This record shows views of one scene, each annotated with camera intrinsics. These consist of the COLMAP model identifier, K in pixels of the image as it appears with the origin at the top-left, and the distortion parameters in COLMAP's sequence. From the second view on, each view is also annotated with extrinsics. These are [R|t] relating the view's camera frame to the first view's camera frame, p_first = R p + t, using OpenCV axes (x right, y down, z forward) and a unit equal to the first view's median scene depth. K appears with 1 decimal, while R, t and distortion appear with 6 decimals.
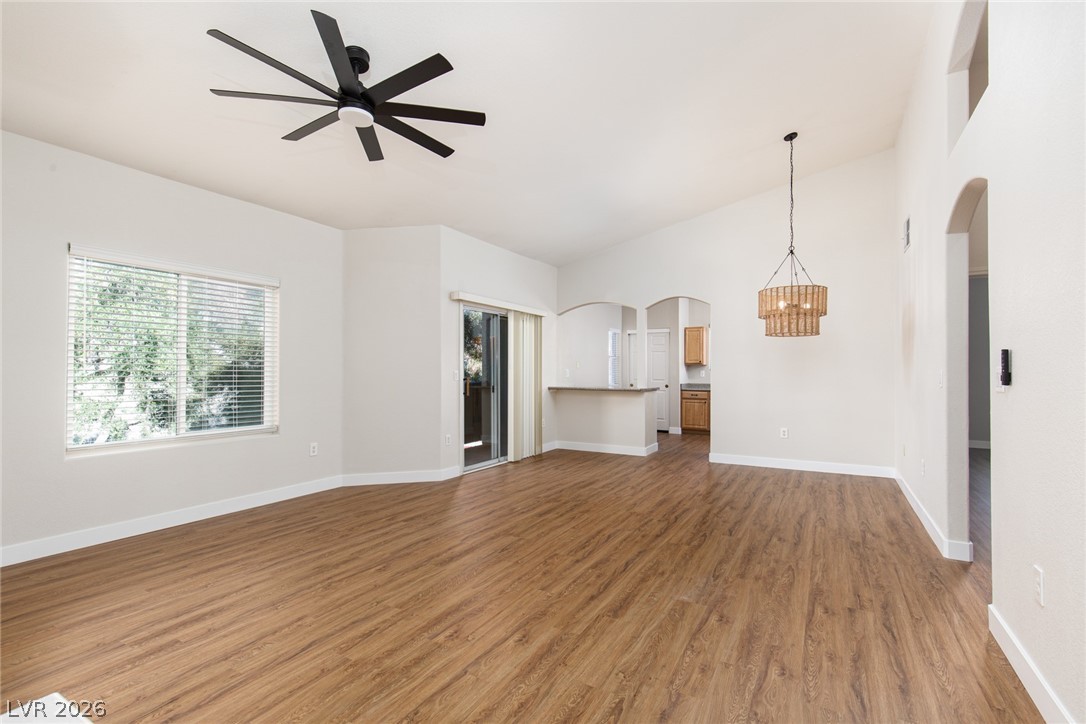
lens RADIAL K [[499.5, 0, 559.5], [0, 499.5, 366.8], [0, 0, 1]] dist [0.014345, -0.000005]
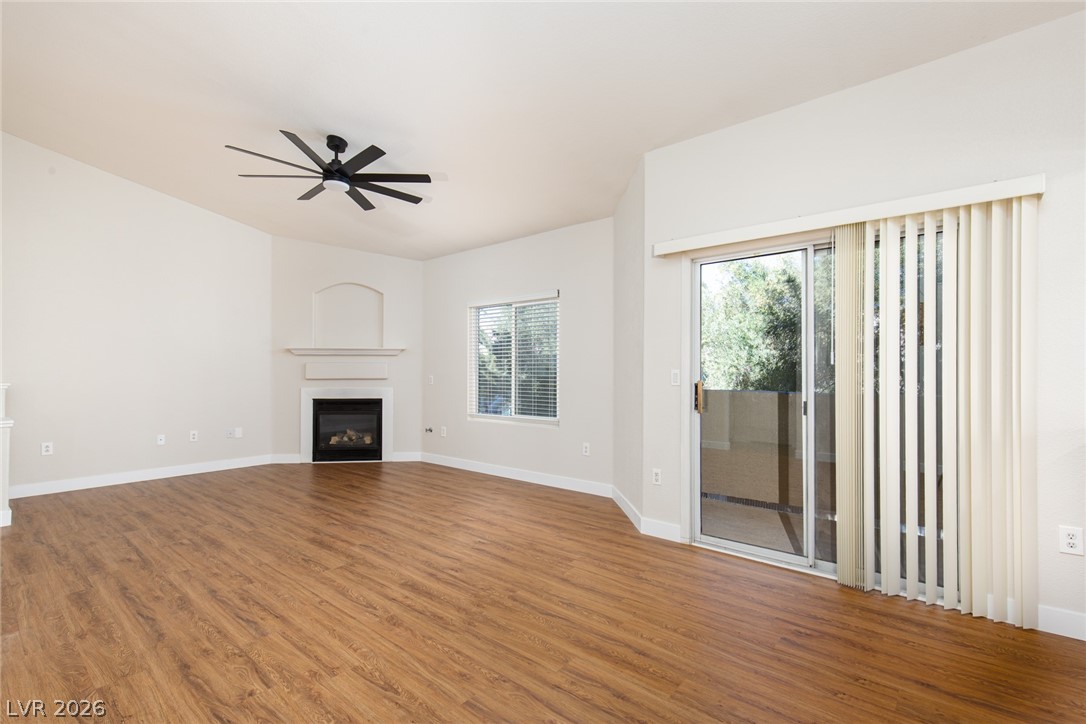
lens RADIAL K [[488.2, 0, 544.5], [0, 488.2, 370.5], [0, 0, 1]] dist [0.006281, -0.000208]
pose [[-0.196420, -0.004921, -0.980508, 0.670050], [0.010764, 0.999916, -0.007175, 0.018950], [0.980461, -0.011963, -0.196350, 1.541530]]
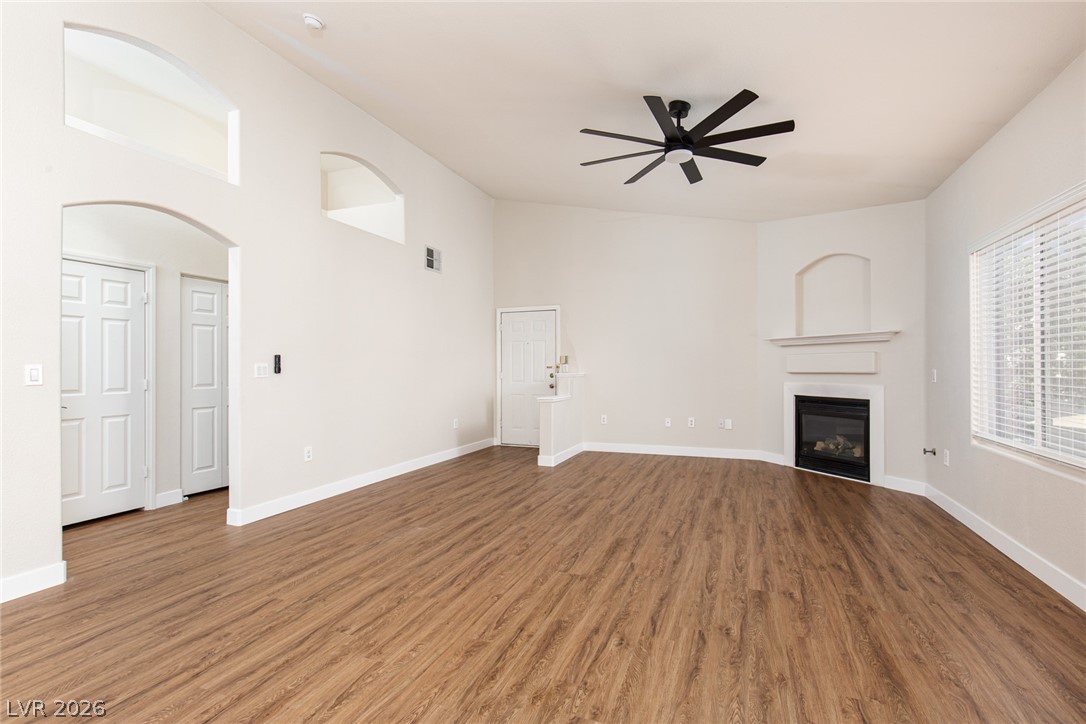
lens RADIAL K [[489.2, 0, 571.4], [0, 489.2, 361.0], [0, 0, 1]] dist [0.010299, -0.000244]
pose [[-0.986185, 0.002323, -0.165628, 0.044346], [0.006149, 0.999726, -0.022590, 0.022158], [0.165531, -0.023297, -0.985929, 1.810450]]
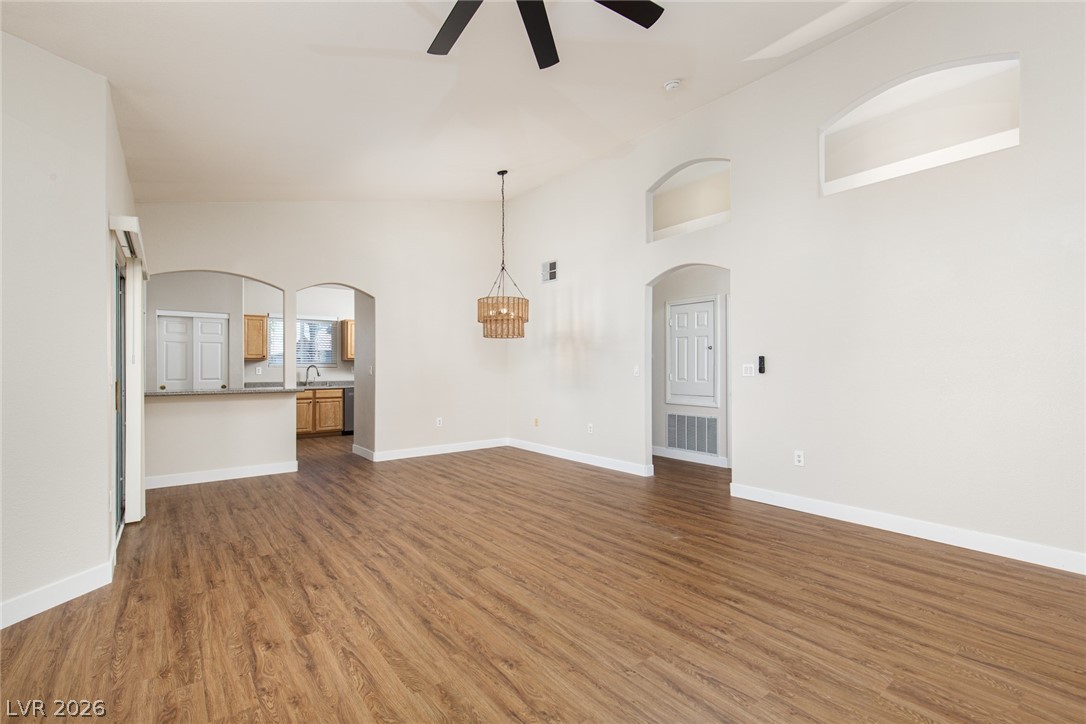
lens RADIAL K [[488.2, 0, 544.5], [0, 488.2, 370.5], [0, 0, 1]] dist [0.006281, -0.000208]
pose [[0.393385, -0.006184, 0.919353, -0.802634], [-0.006182, 0.999937, 0.009372, 0.006707], [-0.919353, -0.009370, 0.393322, 0.609626]]
